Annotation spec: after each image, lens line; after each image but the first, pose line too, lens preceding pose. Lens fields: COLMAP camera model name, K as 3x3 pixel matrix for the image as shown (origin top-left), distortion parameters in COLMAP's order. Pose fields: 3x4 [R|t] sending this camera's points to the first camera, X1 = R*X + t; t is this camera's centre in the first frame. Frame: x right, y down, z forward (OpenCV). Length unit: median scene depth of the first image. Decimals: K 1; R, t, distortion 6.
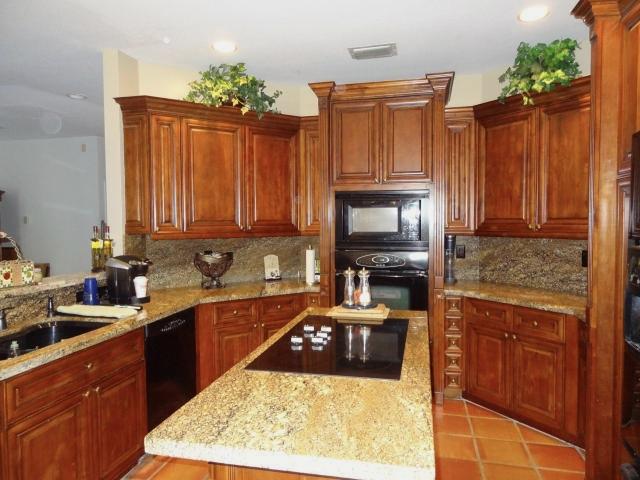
lens RADIAL K [[446.7, 0, 320.0], [0, 446.7, 240.0], [0, 0, 1]] dist [-0.005179, 0.003384]
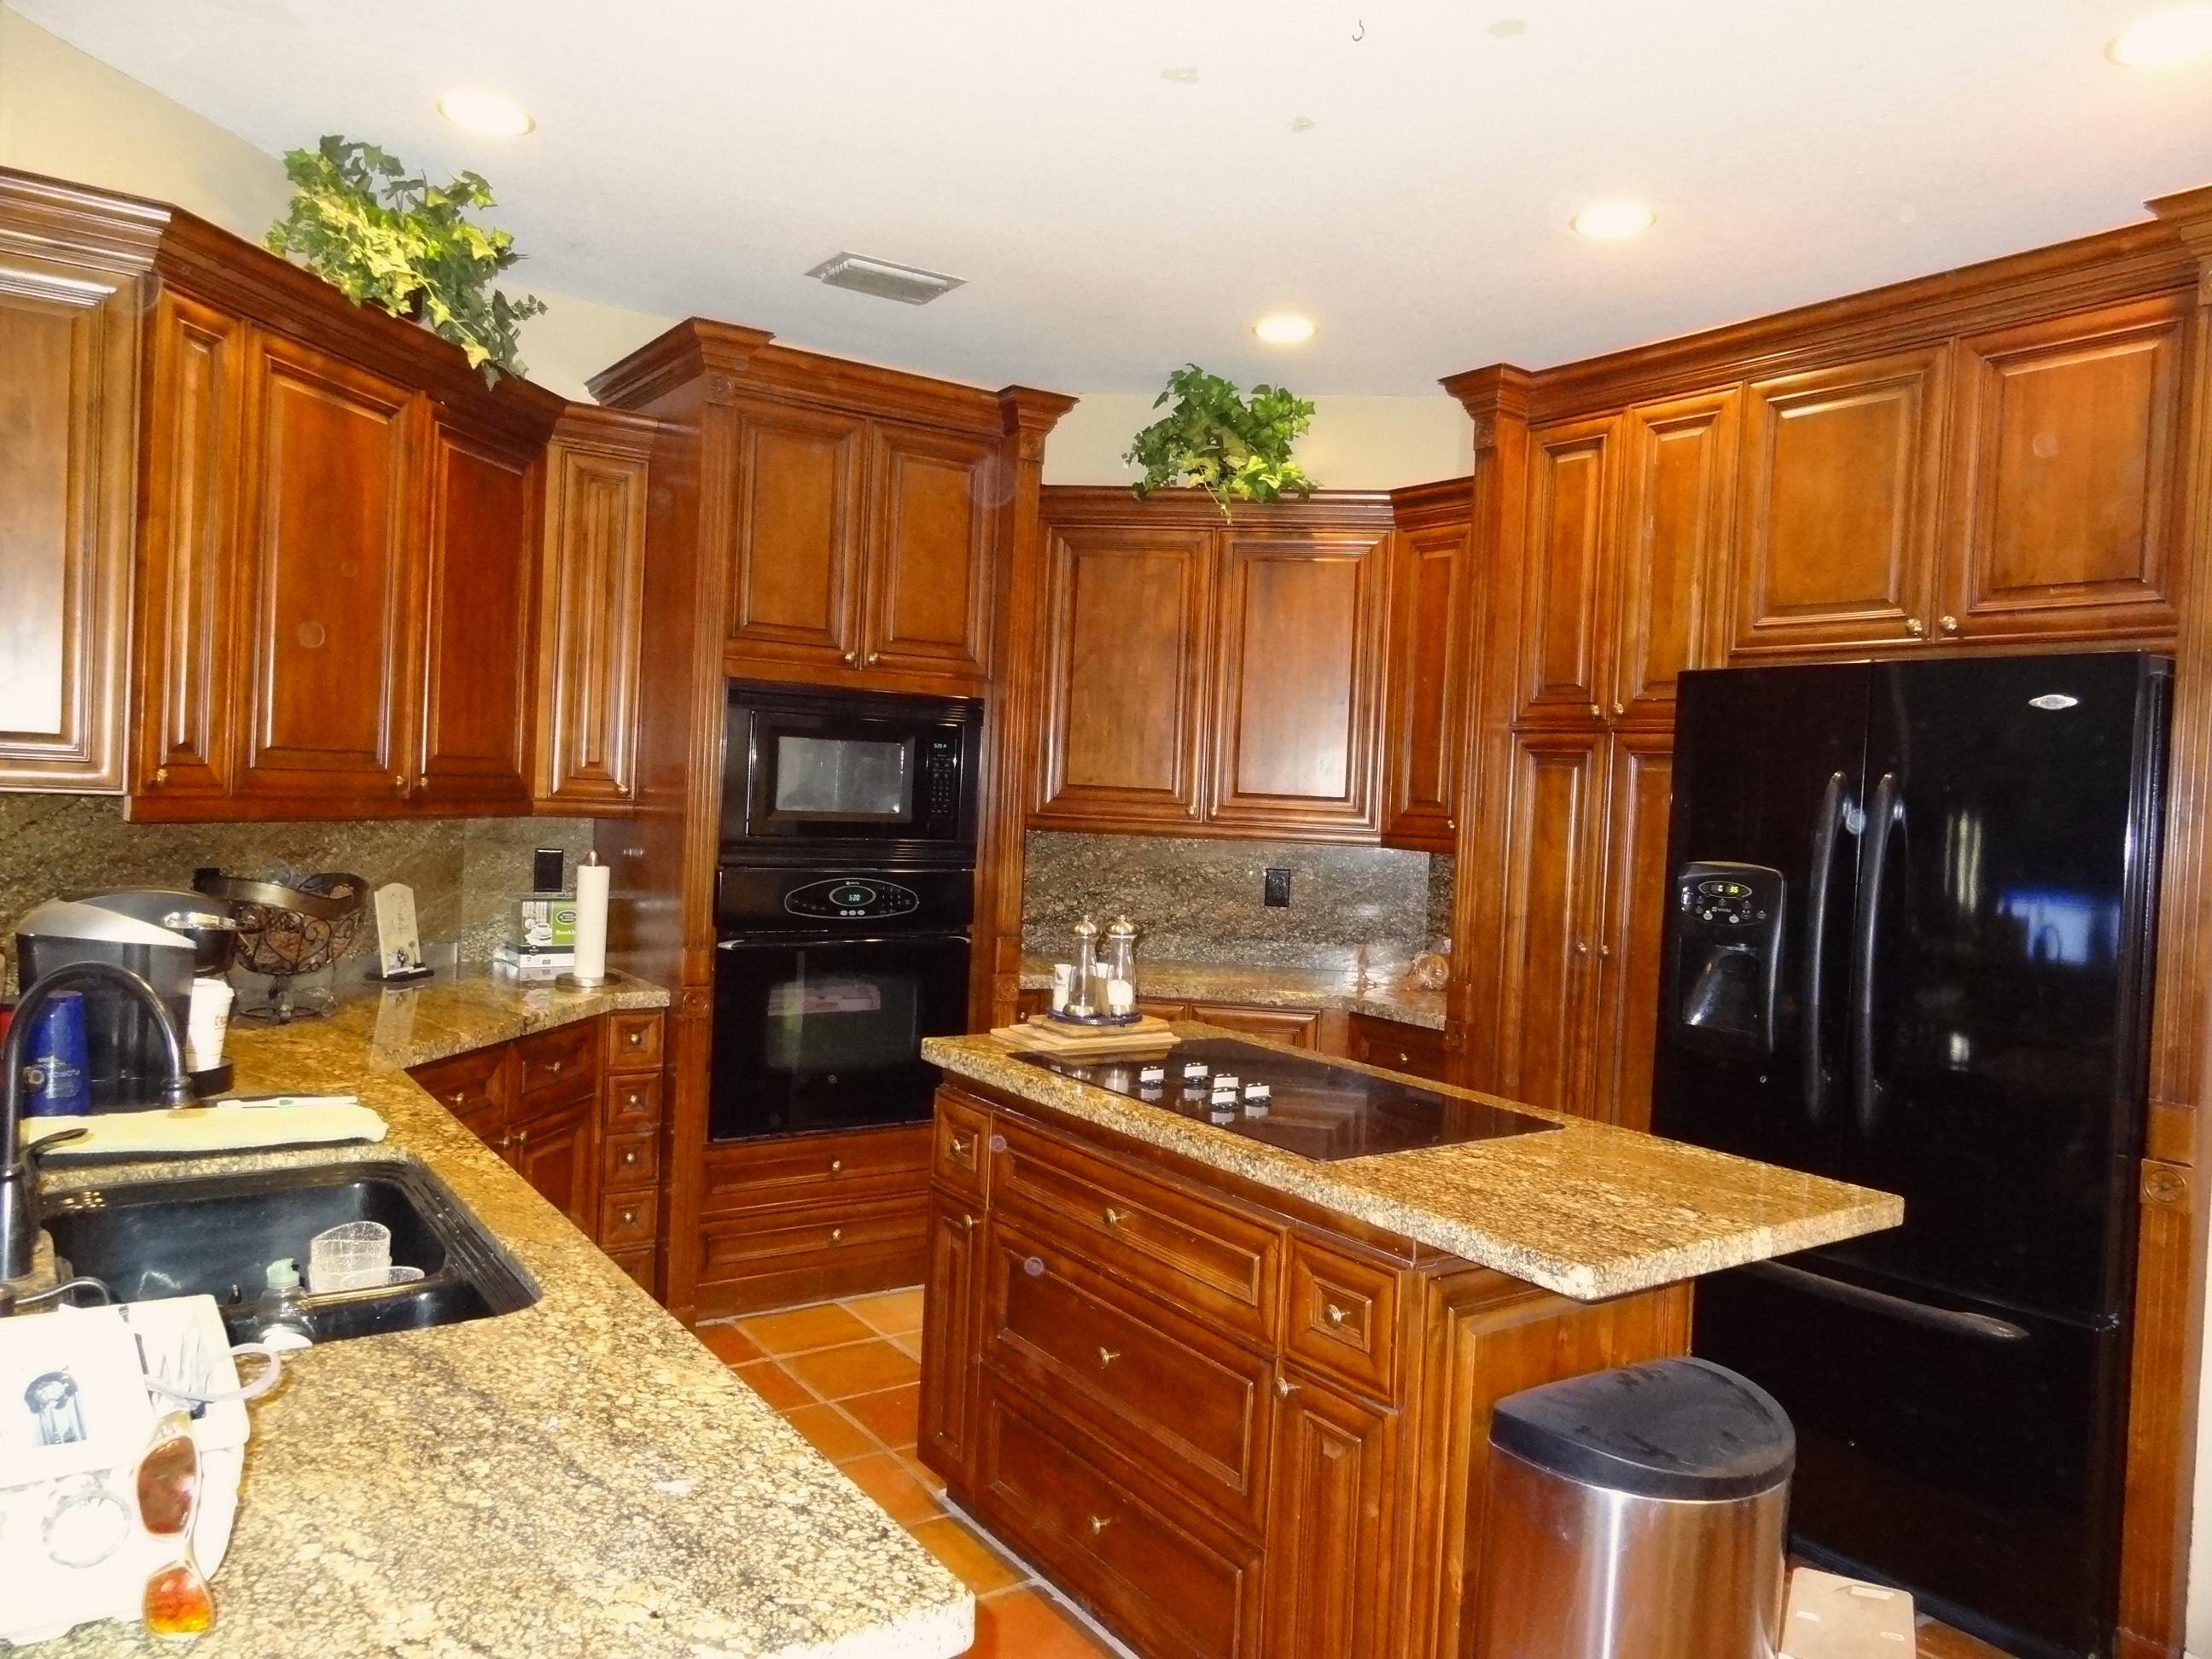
lens RADIAL K [[1544.0, 0, 1106.0], [0, 1544.0, 829.5], [0, 0, 1]] dist [-0.005179, 0.003384]
pose [[0.671383, 0.018503, 0.740880, -0.608780], [-0.018769, 0.999792, -0.007961, 0.000027], [-0.740873, -0.008561, 0.671591, 0.087298]]
